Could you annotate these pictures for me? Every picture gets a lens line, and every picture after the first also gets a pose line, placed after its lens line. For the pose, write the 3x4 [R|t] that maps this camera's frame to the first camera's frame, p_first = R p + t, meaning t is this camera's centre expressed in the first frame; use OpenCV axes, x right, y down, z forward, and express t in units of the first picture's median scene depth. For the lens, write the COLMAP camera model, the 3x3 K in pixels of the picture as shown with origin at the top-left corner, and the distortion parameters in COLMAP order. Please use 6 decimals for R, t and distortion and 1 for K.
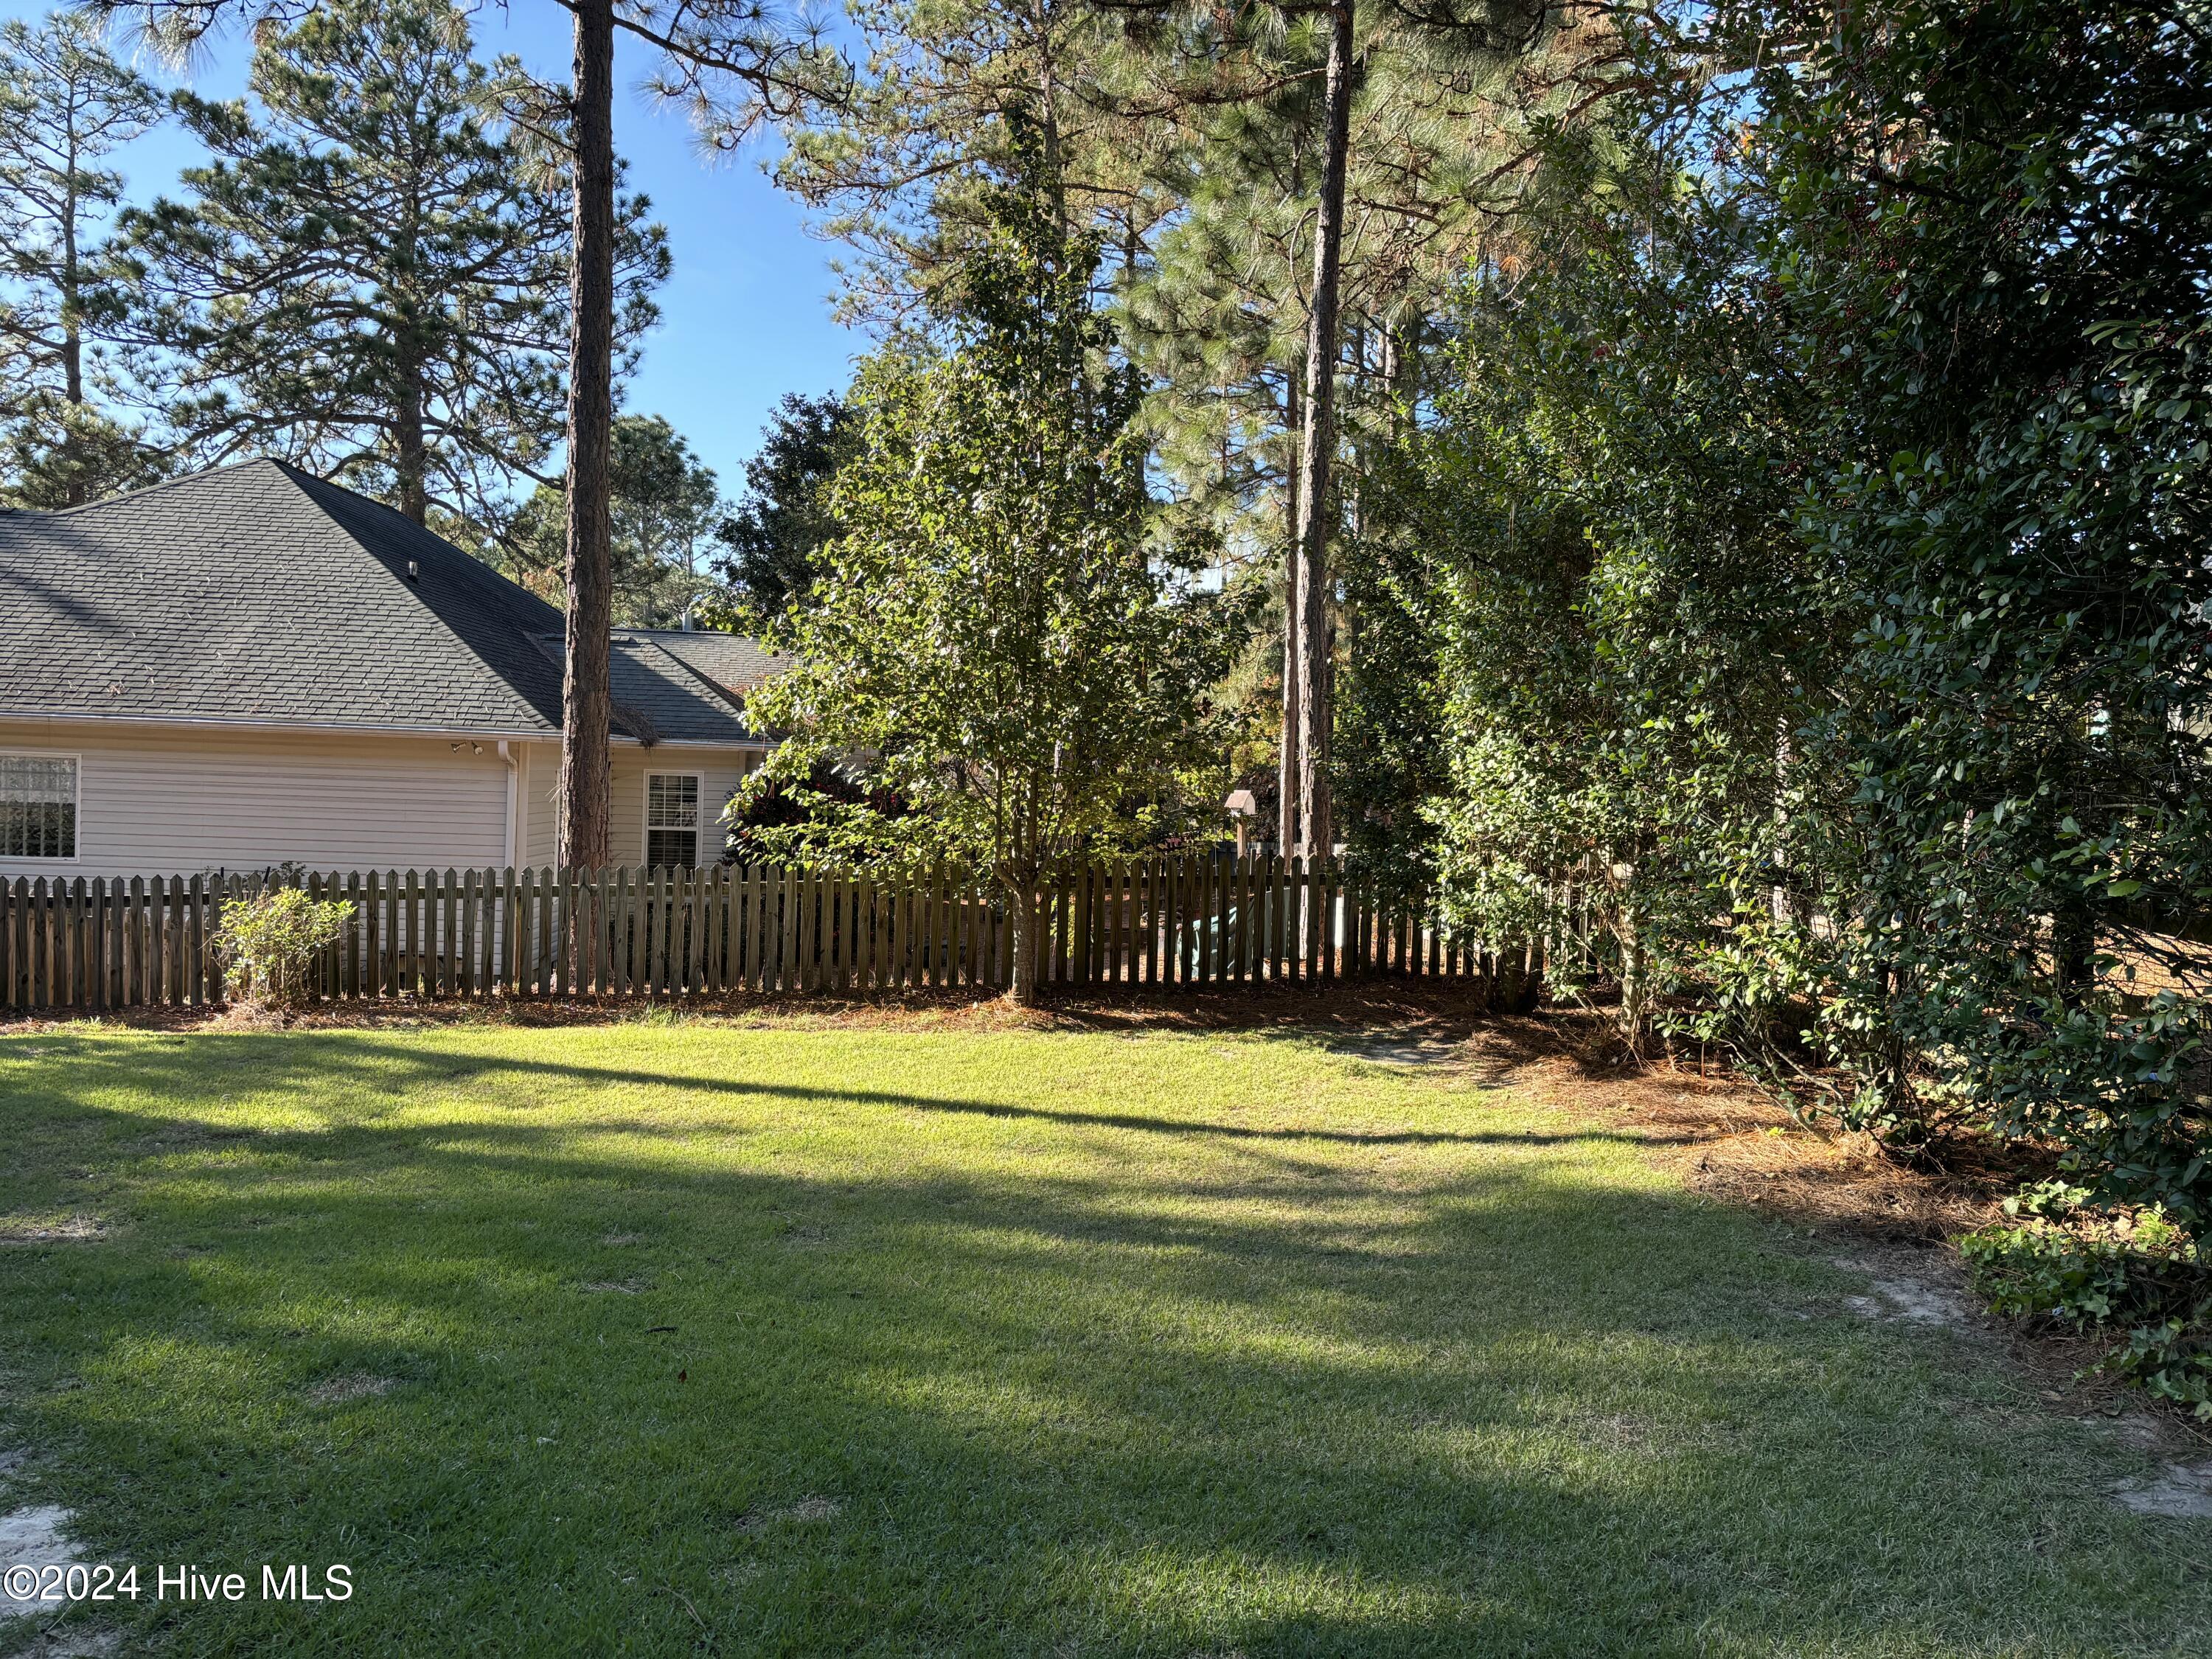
lens RADIAL K [[1648.9, 0, 1105.8], [0, 1648.9, 821.6], [0, 0, 1]] dist [0.035030, -0.006592]
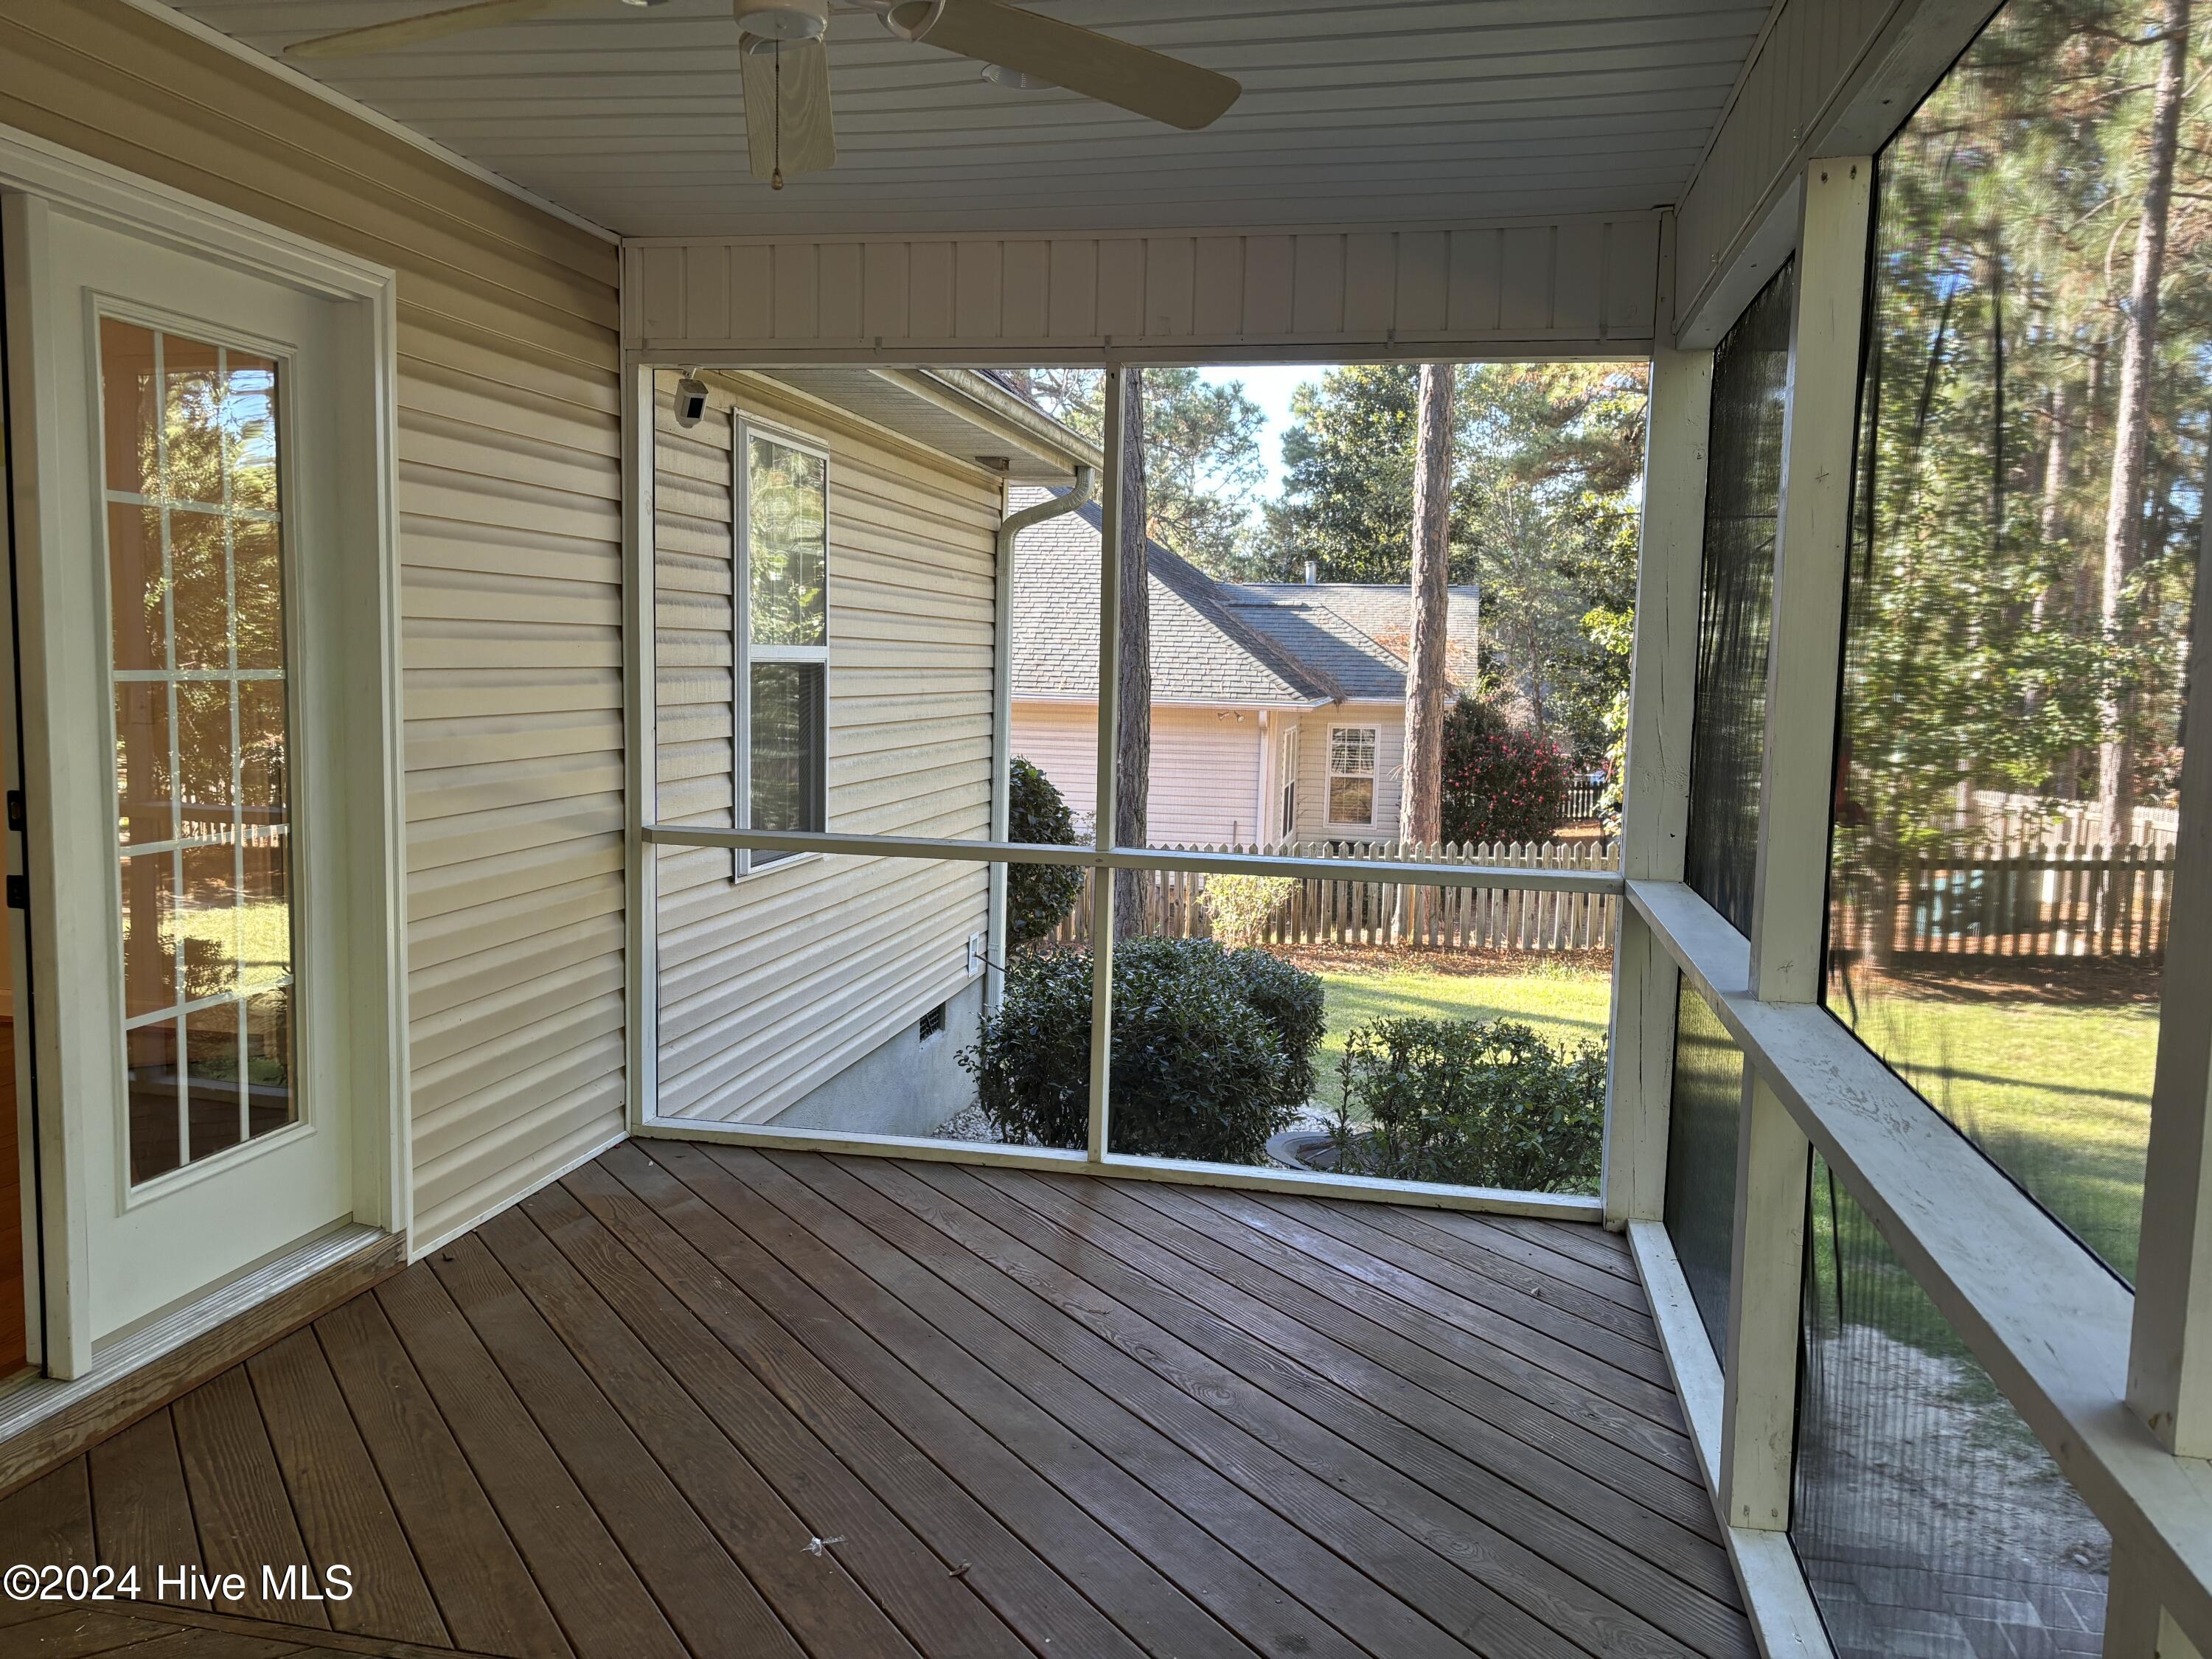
lens RADIAL K [[1648.9, 0, 1104.2], [0, 1648.9, 836.7], [0, 0, 1]] dist [0.035030, -0.006592]
pose [[0.970299, 0.019530, -0.241120, -0.299867], [-0.002186, 0.997403, 0.071991, -0.068310], [0.241900, -0.069325, 0.967821, -0.256384]]
